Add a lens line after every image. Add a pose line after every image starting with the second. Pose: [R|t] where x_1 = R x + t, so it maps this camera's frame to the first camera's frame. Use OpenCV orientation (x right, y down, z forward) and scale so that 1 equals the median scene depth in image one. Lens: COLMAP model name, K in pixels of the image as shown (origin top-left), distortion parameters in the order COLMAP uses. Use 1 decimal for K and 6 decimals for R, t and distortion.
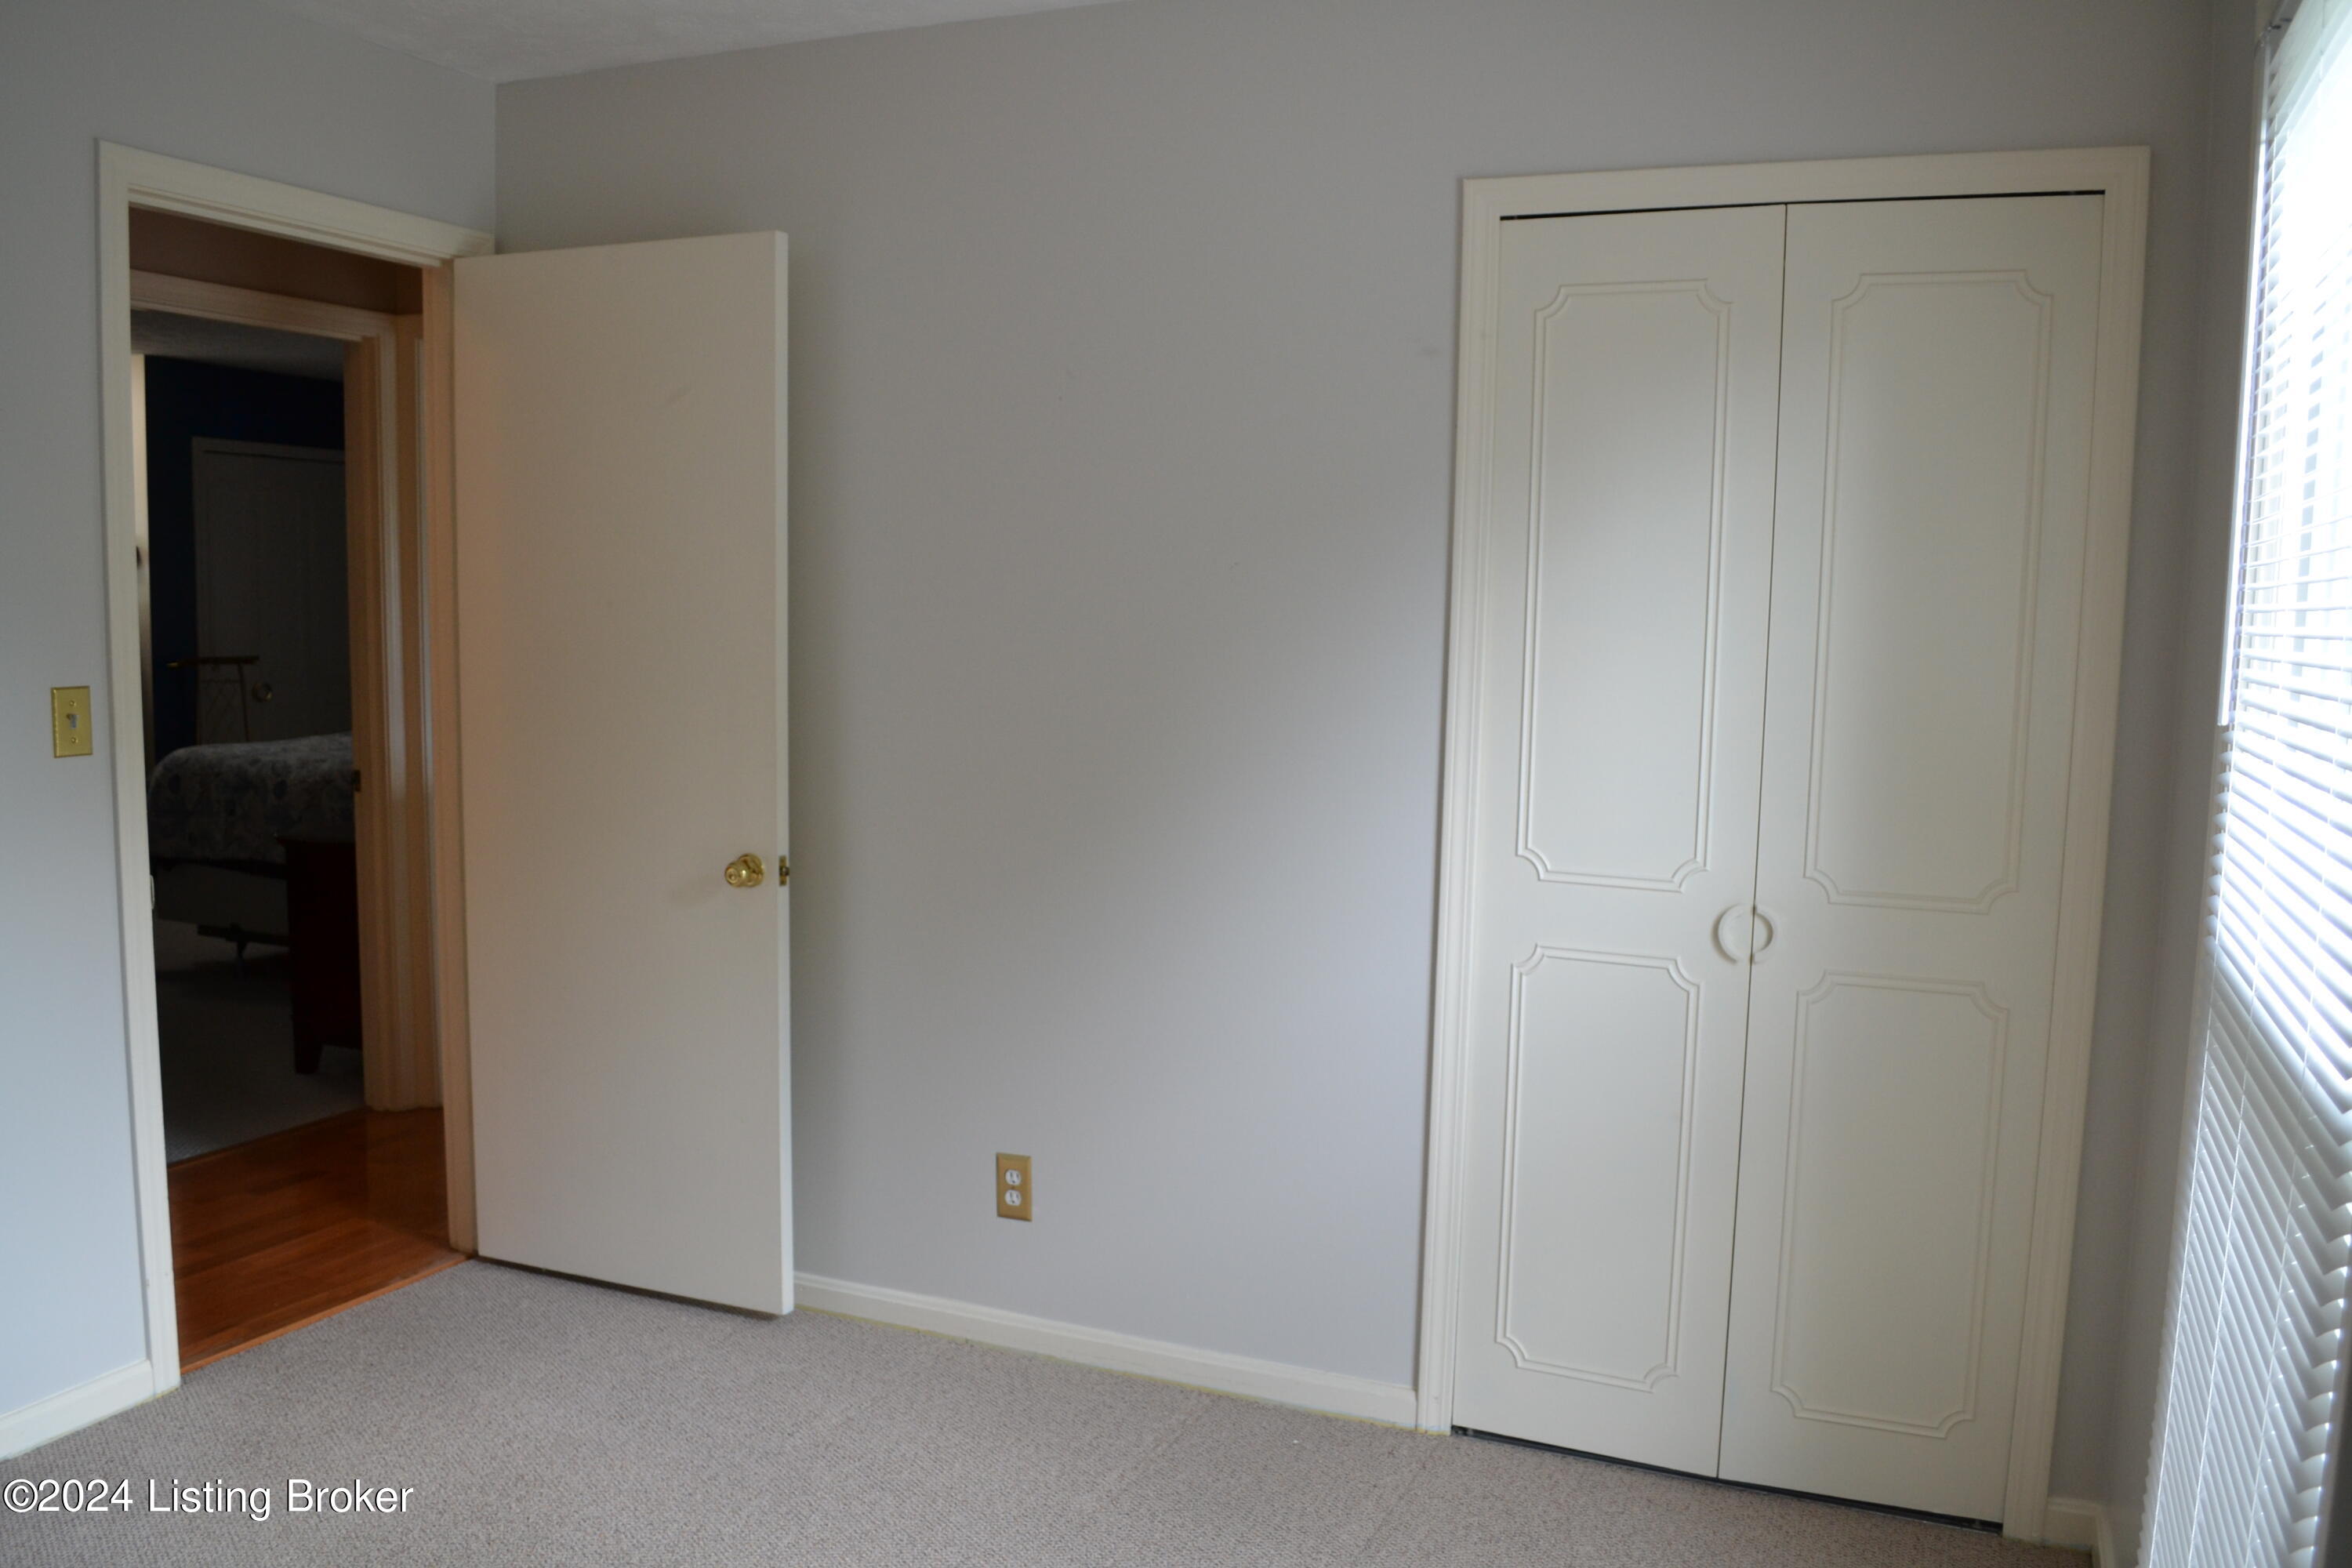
lens RADIAL K [[1885.4, 0, 1176.1], [0, 1885.4, 814.3], [0, 0, 1]] dist [-0.085513, 0.016250]
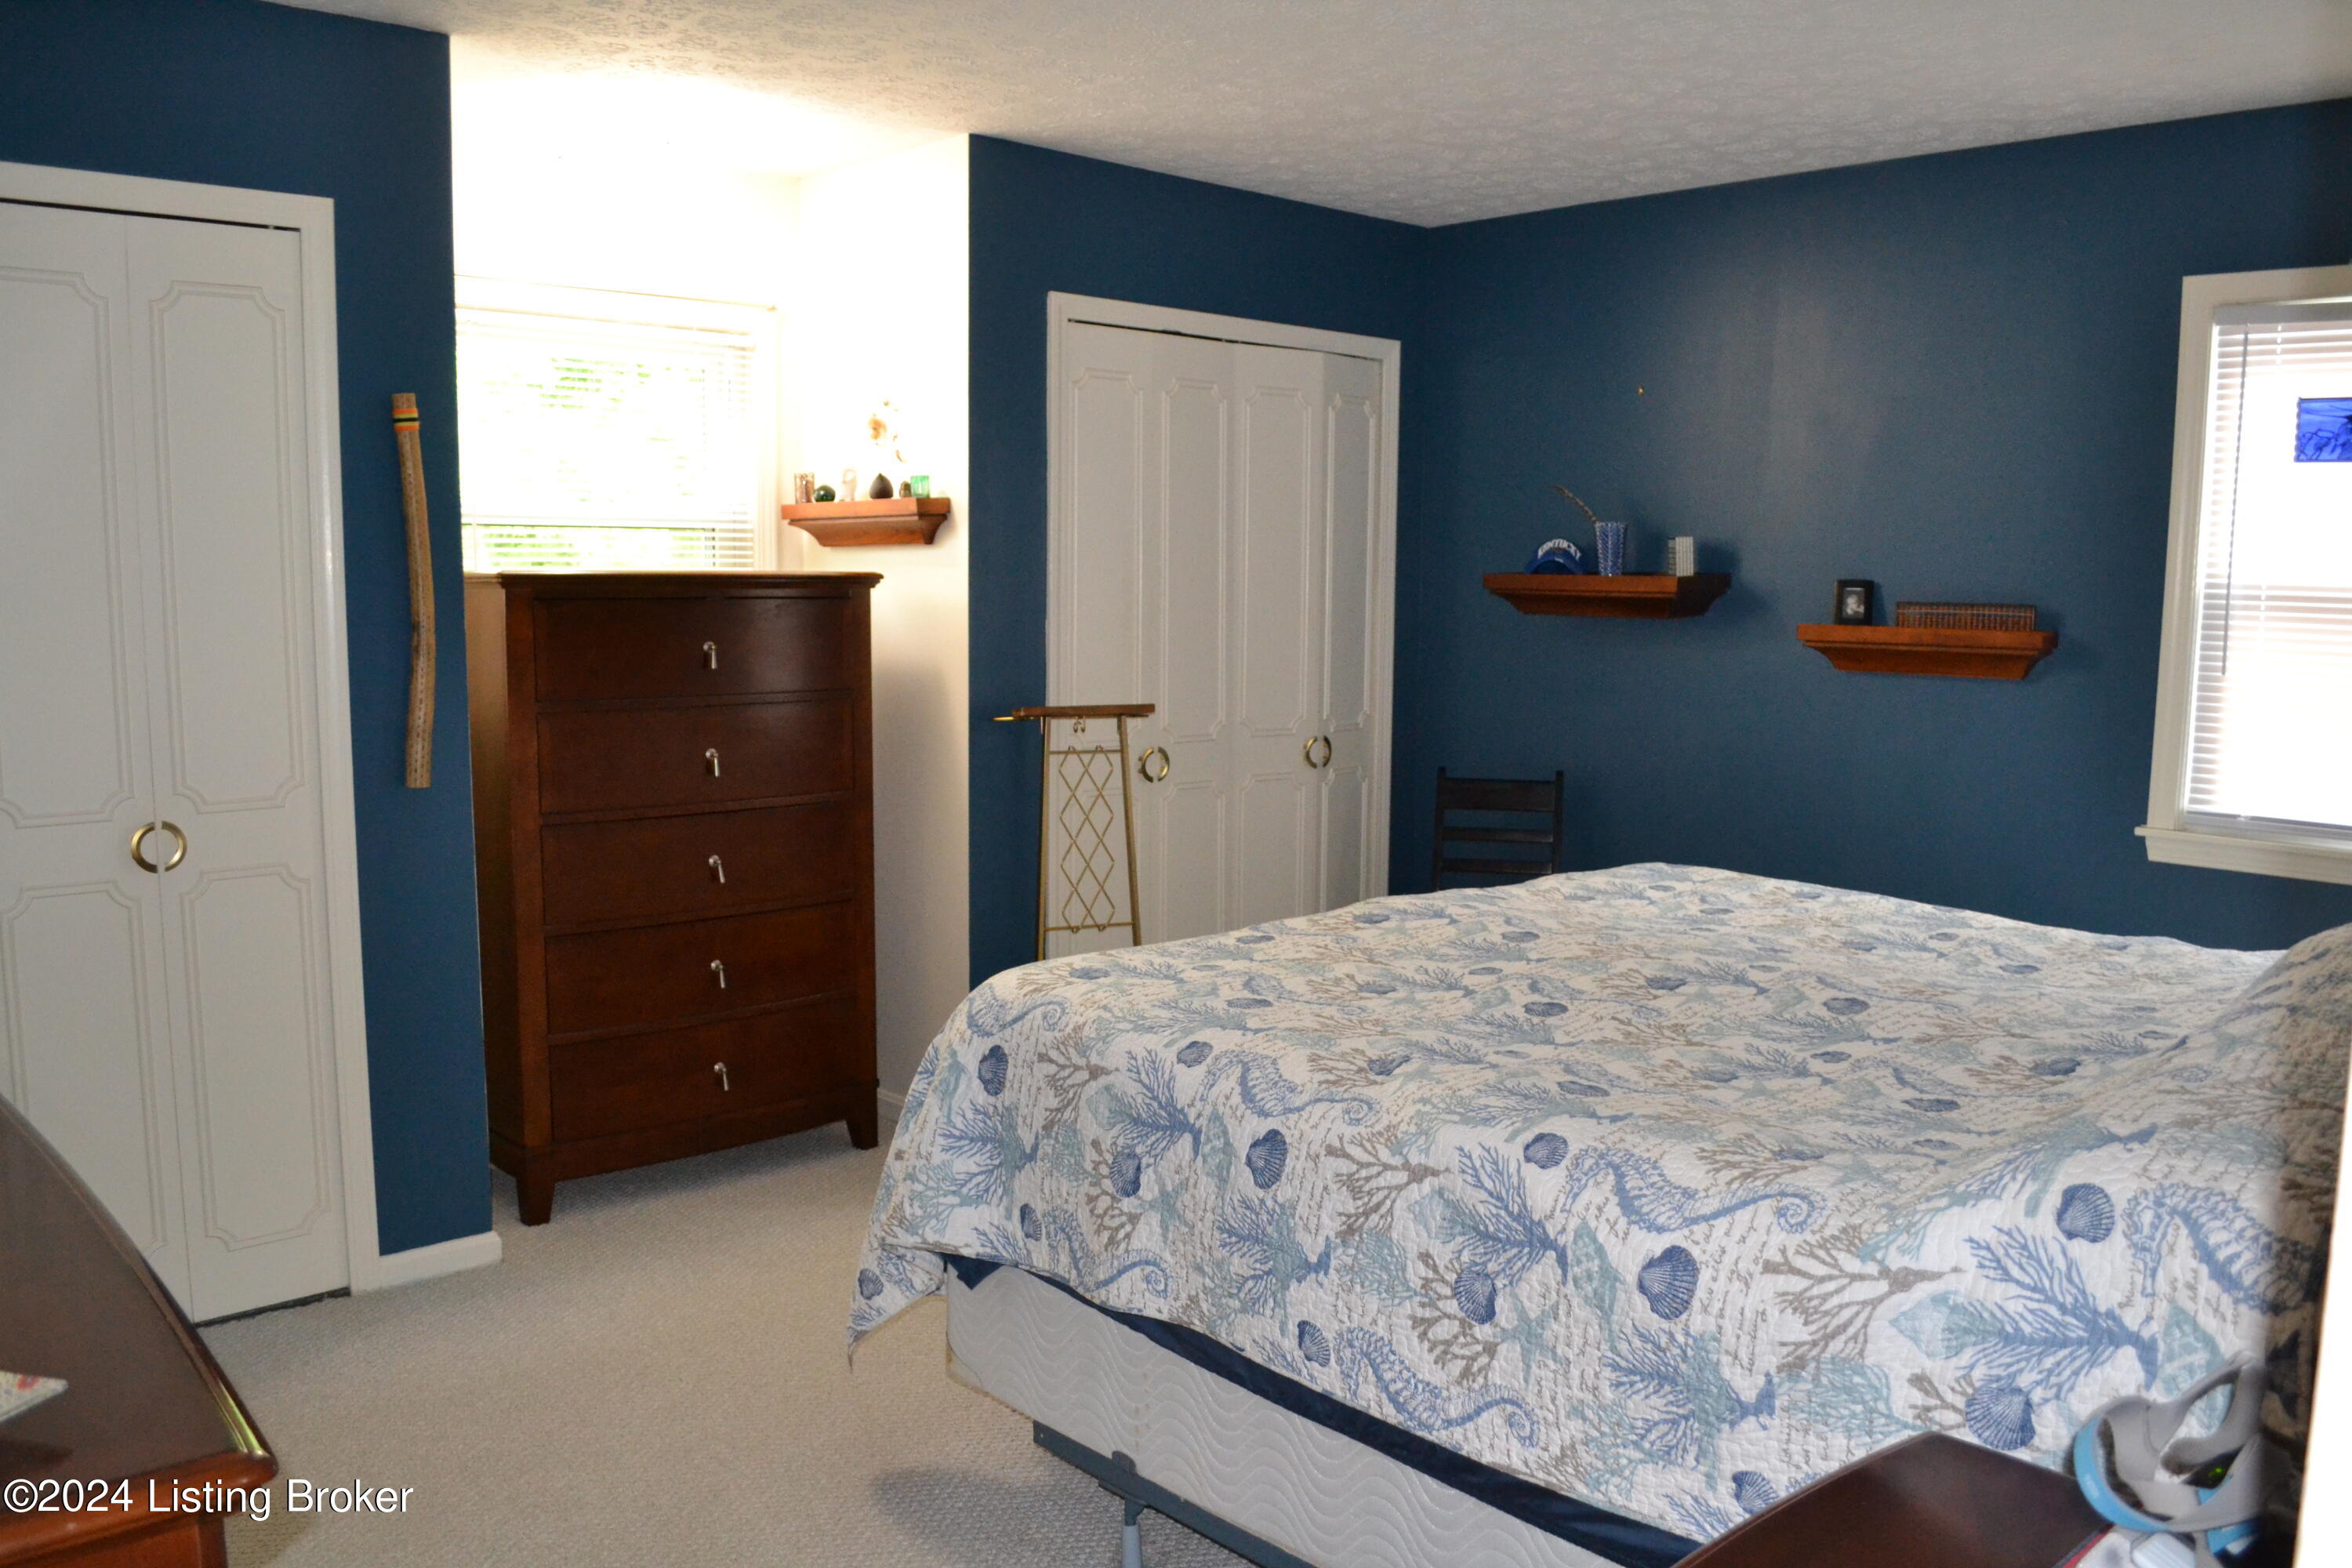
lens RADIAL K [[1885.4, 0, 1176.1], [0, 1885.4, 814.3], [0, 0, 1]] dist [-0.085513, 0.016250]
pose [[0.916741, 0.043940, -0.397059, -0.281248], [-0.039181, 0.999030, 0.020094, -0.065968], [0.397557, -0.002864, 0.917573, 0.518192]]
